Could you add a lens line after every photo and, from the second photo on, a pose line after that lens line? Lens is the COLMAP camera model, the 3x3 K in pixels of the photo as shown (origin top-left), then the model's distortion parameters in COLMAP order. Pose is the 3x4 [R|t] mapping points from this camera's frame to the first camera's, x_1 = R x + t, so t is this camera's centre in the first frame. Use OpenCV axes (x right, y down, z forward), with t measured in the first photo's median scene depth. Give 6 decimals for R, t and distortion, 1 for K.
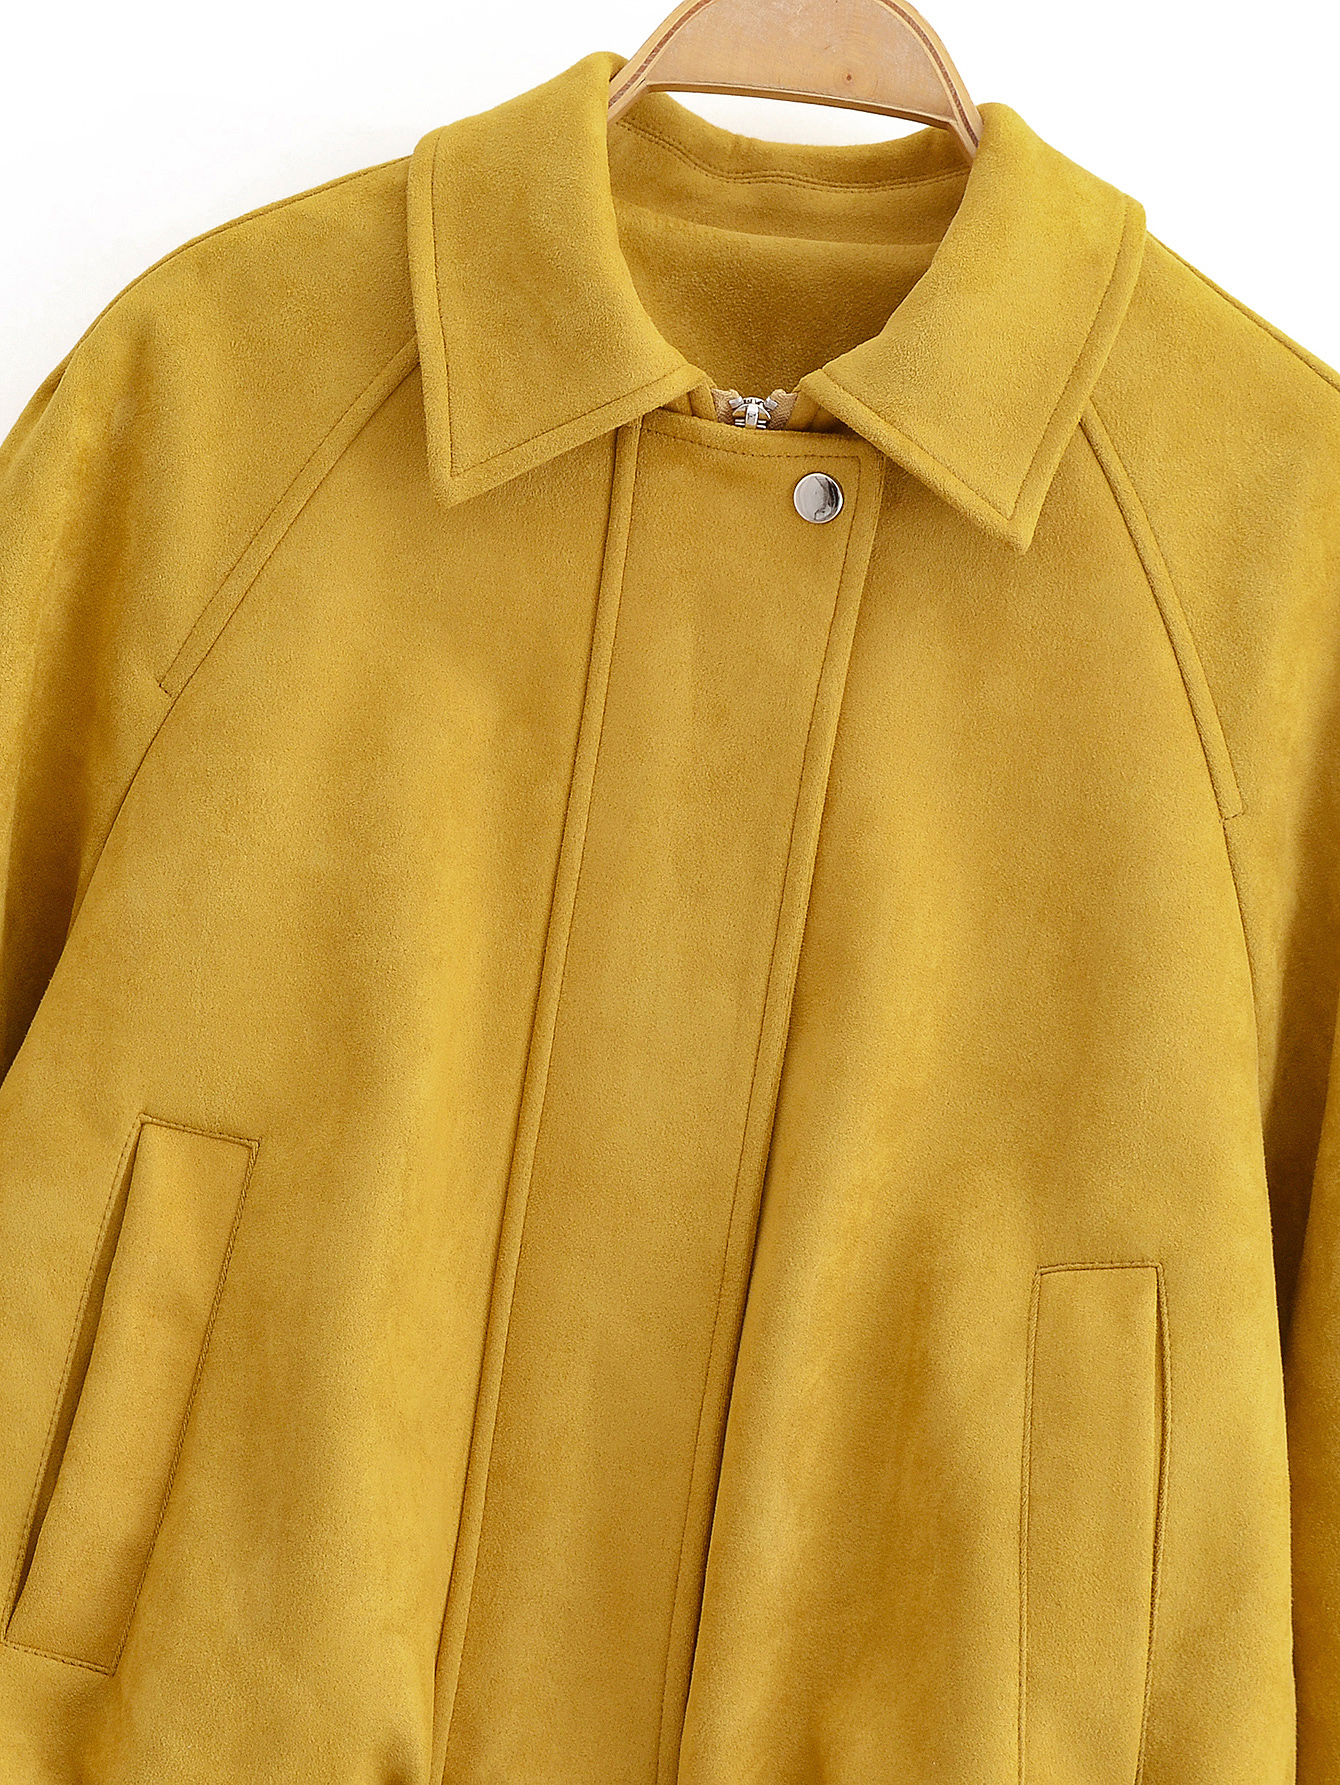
lens RADIAL K [[3659.0, 0, 670.0], [0, 3659.0, 892.5], [0, 0, 1]] dist [0.012995, 0.169510]
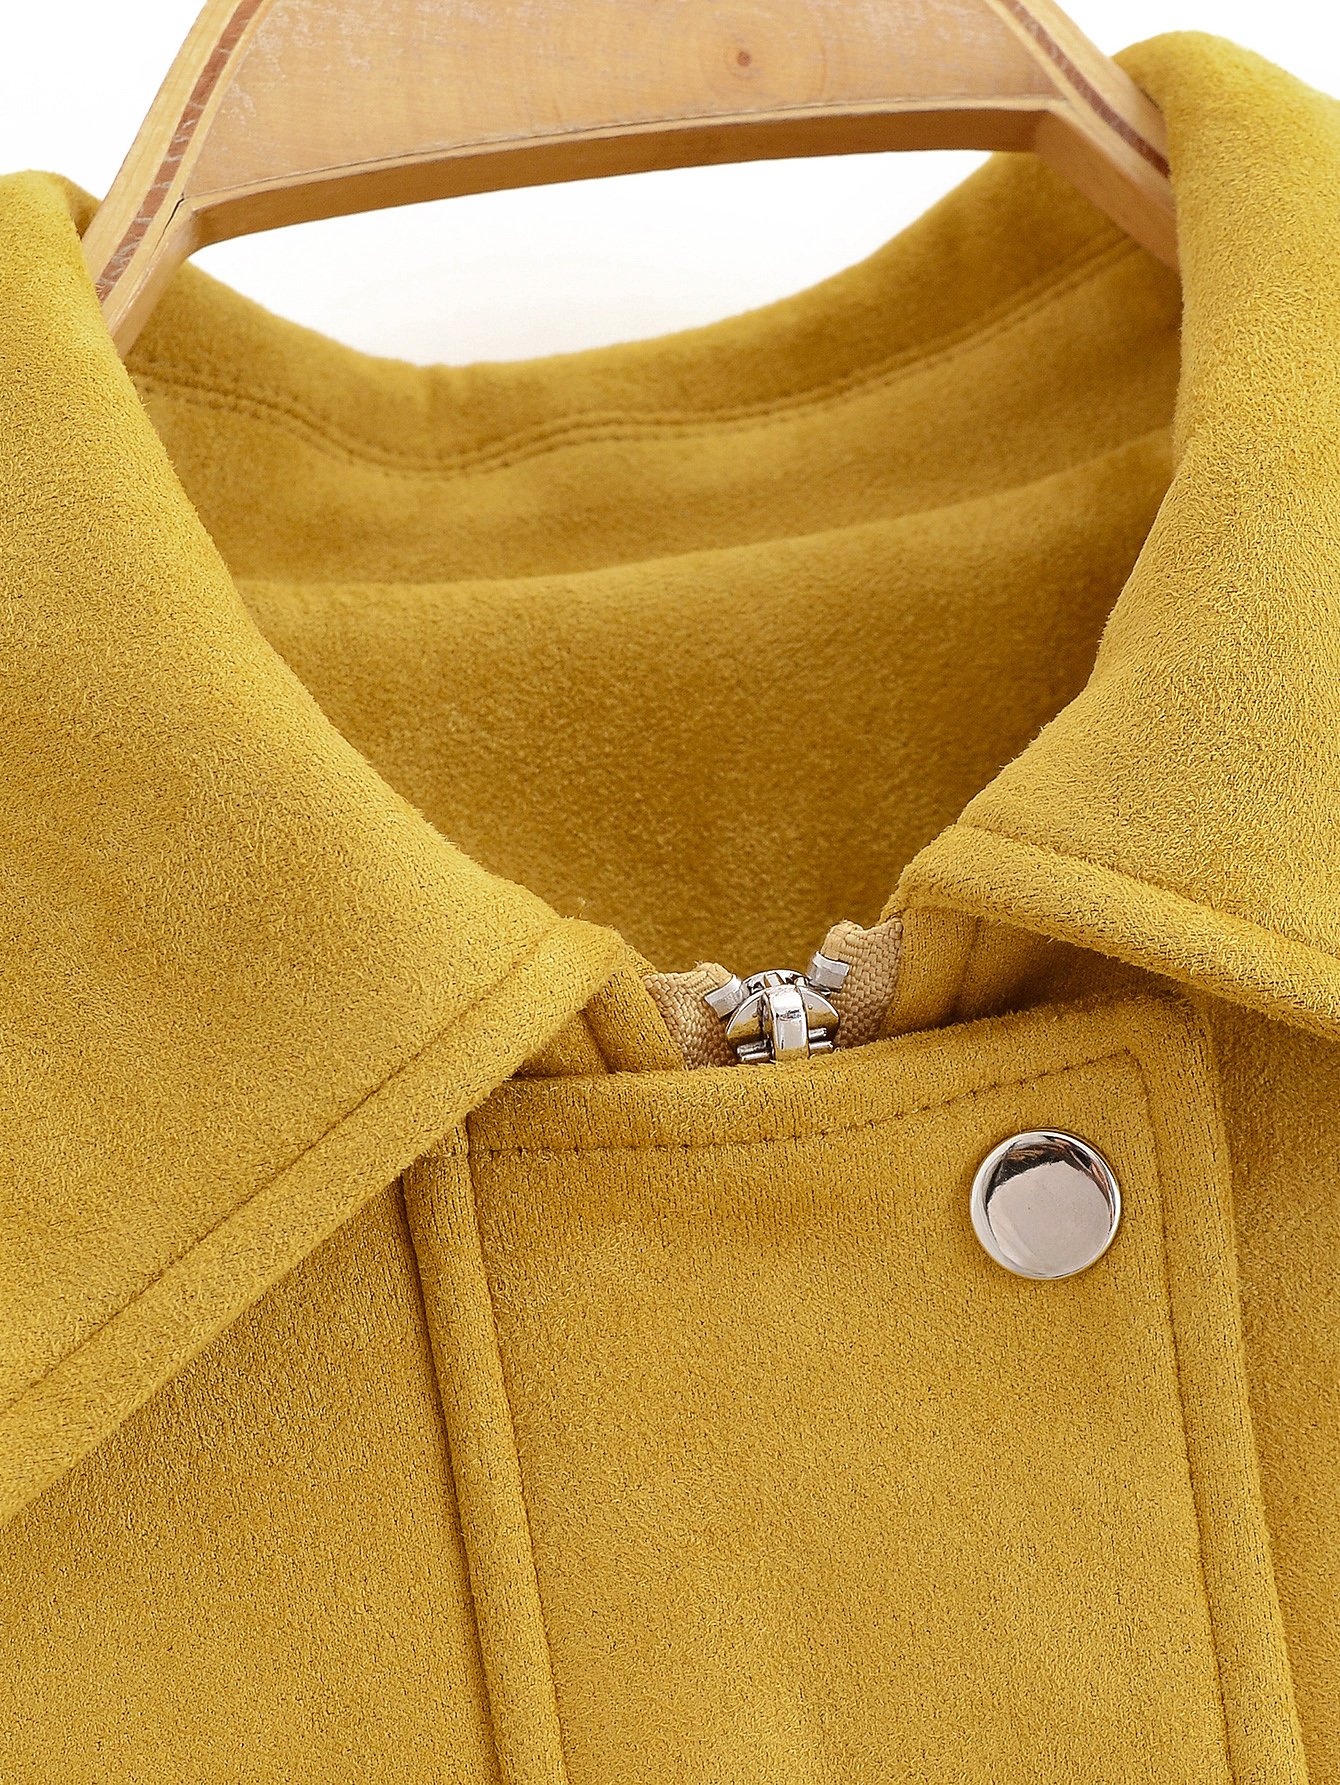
lens RADIAL K [[3989.2, 0, 670.0], [0, 3989.2, 968.6], [0, 0, 1]] dist [0.009757, 0.166566]
pose [[0.941685, -0.259212, 0.214564, -0.062013], [0.300126, 0.935346, -0.187224, -0.068424], [-0.152161, 0.240702, 0.958598, 0.636901]]
